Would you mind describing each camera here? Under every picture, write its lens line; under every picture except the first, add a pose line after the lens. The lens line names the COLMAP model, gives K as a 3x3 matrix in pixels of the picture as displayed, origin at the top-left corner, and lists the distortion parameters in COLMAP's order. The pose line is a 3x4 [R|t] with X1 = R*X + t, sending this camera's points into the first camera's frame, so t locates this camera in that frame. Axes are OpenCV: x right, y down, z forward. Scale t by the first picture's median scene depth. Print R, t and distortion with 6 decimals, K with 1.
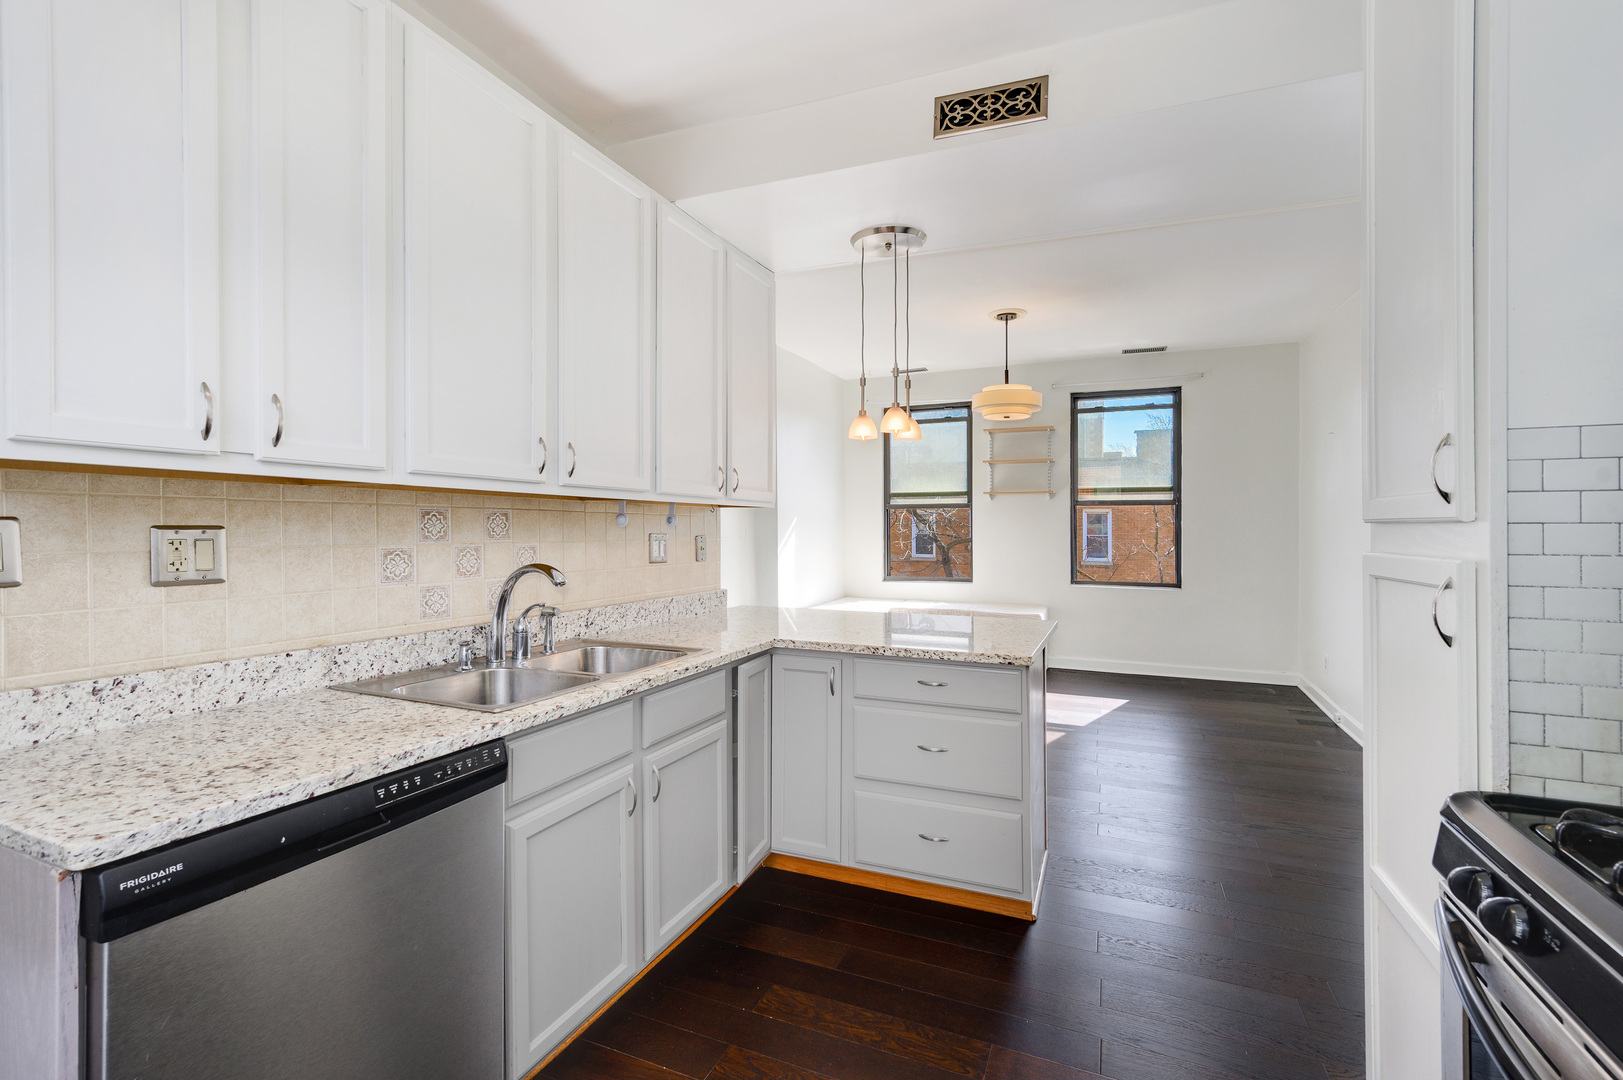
lens RADIAL K [[699.7, 0, 810.3], [0, 699.7, 532.4], [0, 0, 1]] dist [-0.002869, 0.000014]
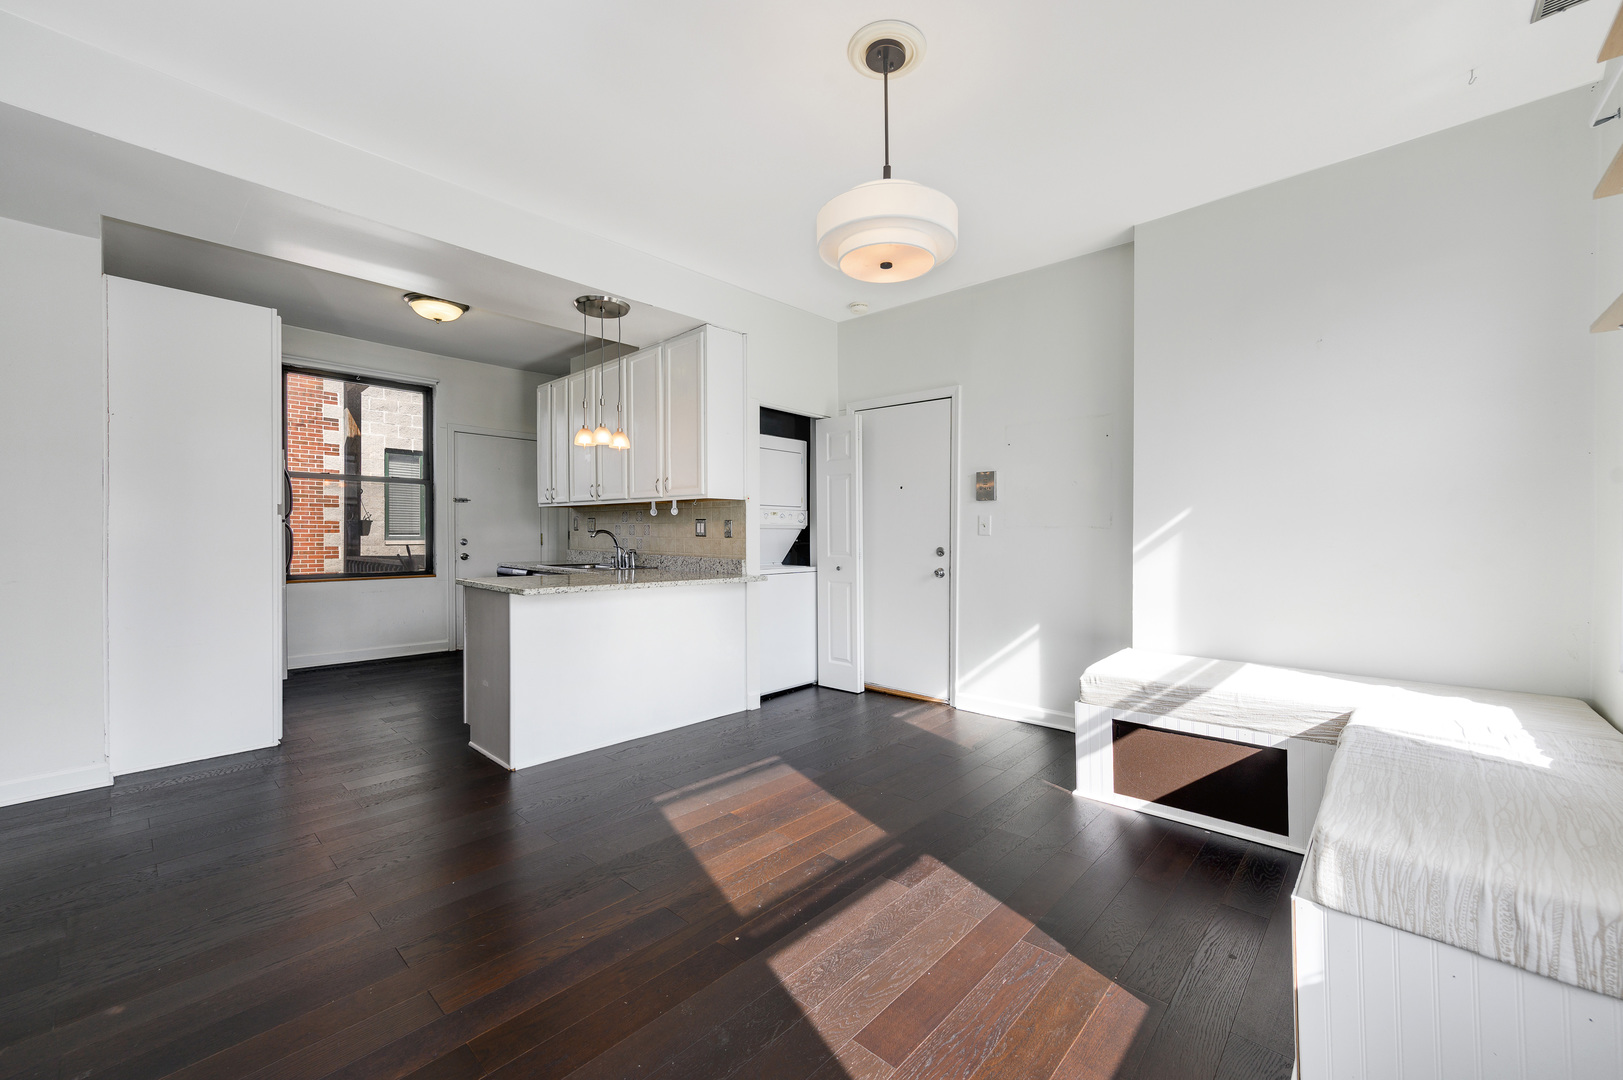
lens RADIAL K [[653.2, 0, 826.4], [0, 653.2, 540.0], [0, 0, 1]] dist [-0.007363, -0.000365]
pose [[-0.331602, 0.009721, -0.943369, 1.037231], [-0.009080, 0.999868, 0.013495, 0.025137], [0.943376, 0.013041, -0.331470, 1.600325]]
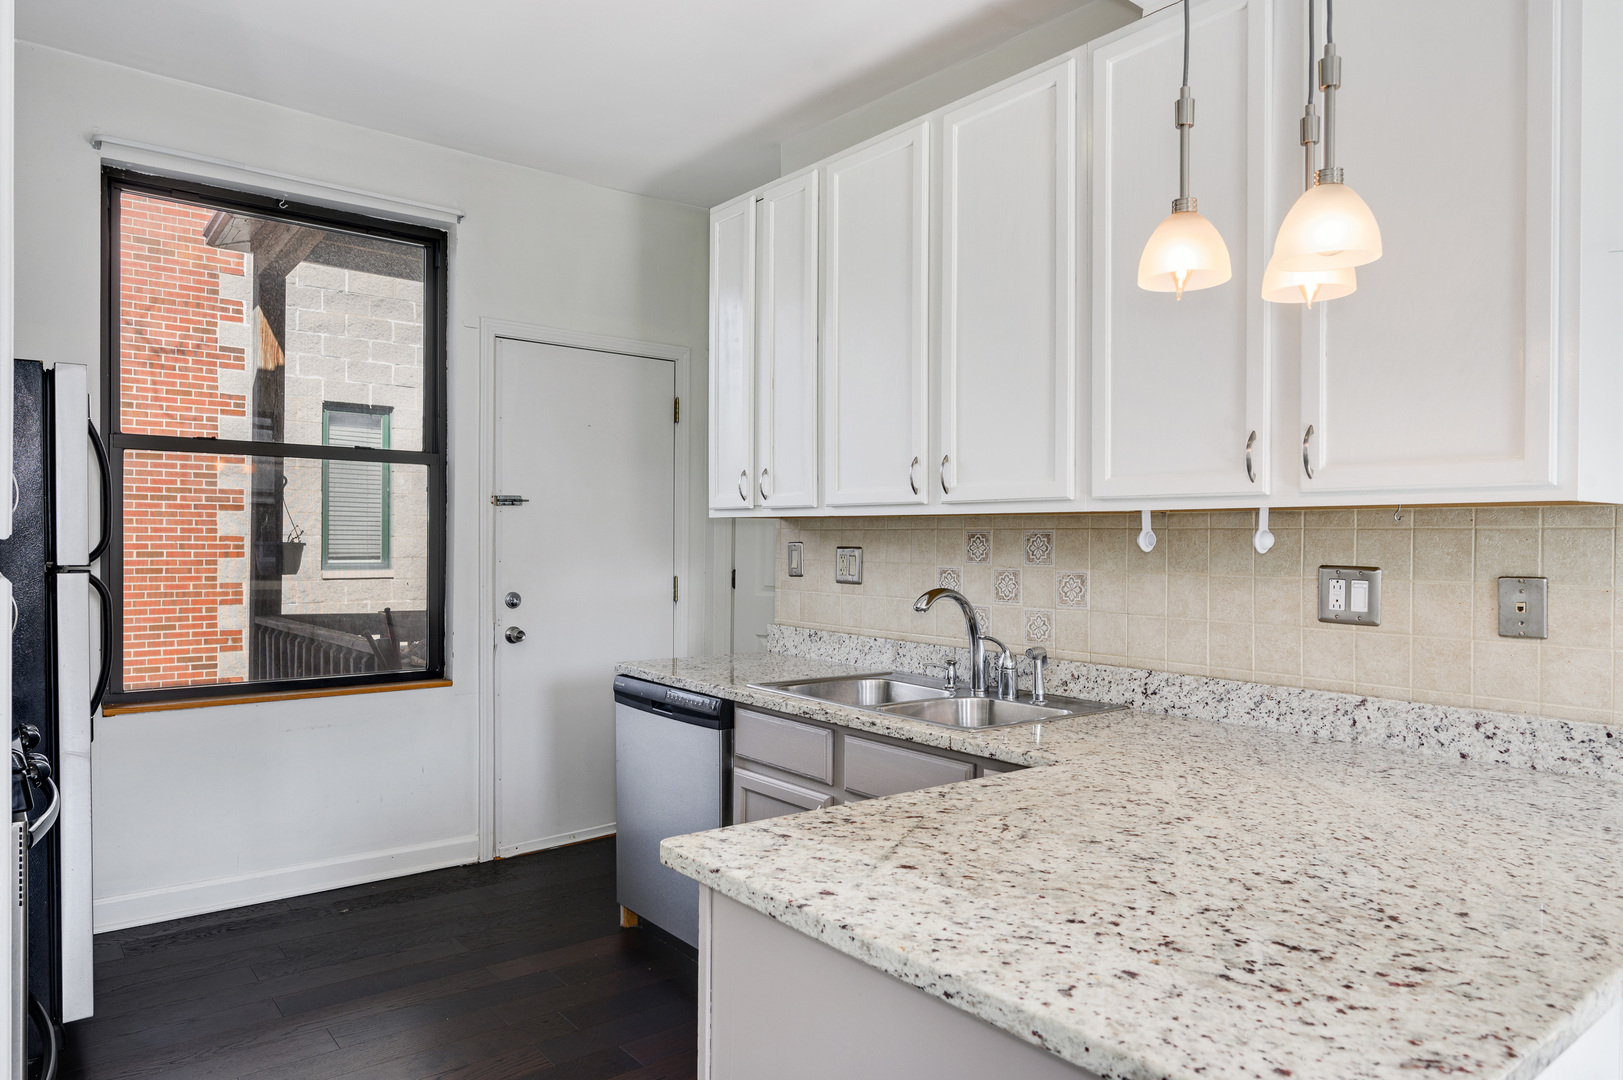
lens RADIAL K [[1016.3, 0, 827.1], [0, 1016.3, 538.4], [0, 0, 1]] dist [-0.015003, 0.000565]
pose [[-0.444019, -0.004265, -0.896007, 0.539618], [-0.010093, 0.999949, 0.000242, -0.012969], [0.895961, 0.009151, -0.444039, 0.872574]]
